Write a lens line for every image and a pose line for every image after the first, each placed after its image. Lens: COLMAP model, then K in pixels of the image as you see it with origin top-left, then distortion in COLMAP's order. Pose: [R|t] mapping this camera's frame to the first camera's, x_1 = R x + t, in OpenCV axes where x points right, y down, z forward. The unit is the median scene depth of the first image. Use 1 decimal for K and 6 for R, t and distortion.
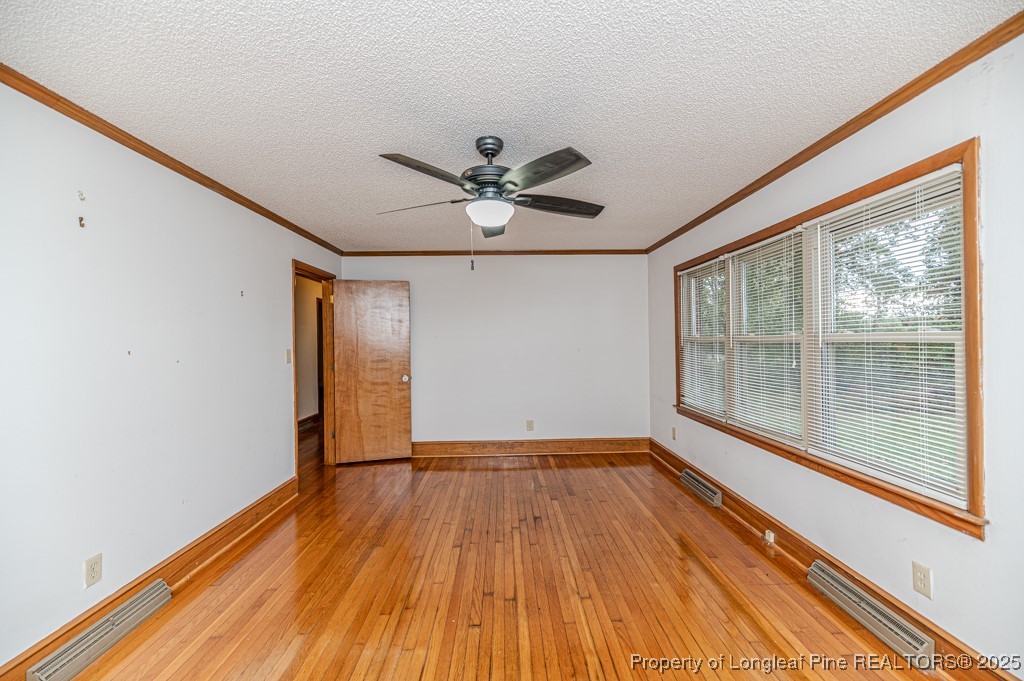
lens RADIAL K [[411.4, 0, 511.5], [0, 411.4, 337.8], [0, 0, 1]] dist [0.001050, -0.000403]
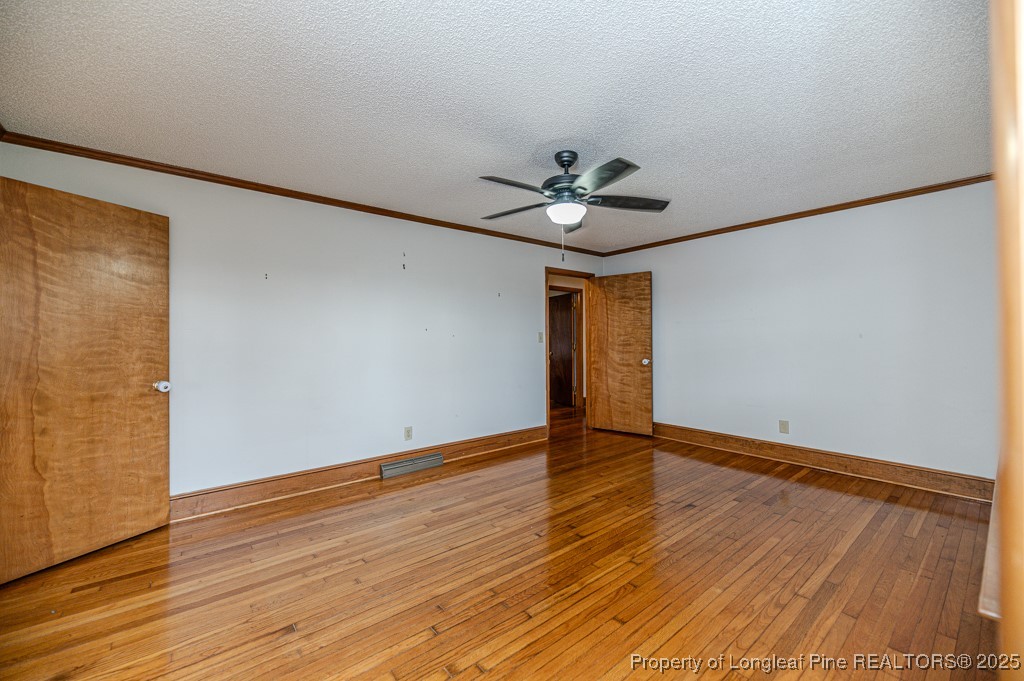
lens RADIAL K [[411.4, 0, 511.5], [0, 411.4, 337.8], [0, 0, 1]] dist [0.001050, -0.000403]
pose [[0.615898, 0.009067, -0.787774, 0.705168], [0.000247, 0.999931, 0.011703, 0.044291], [0.787826, -0.007402, 0.615854, 0.103153]]
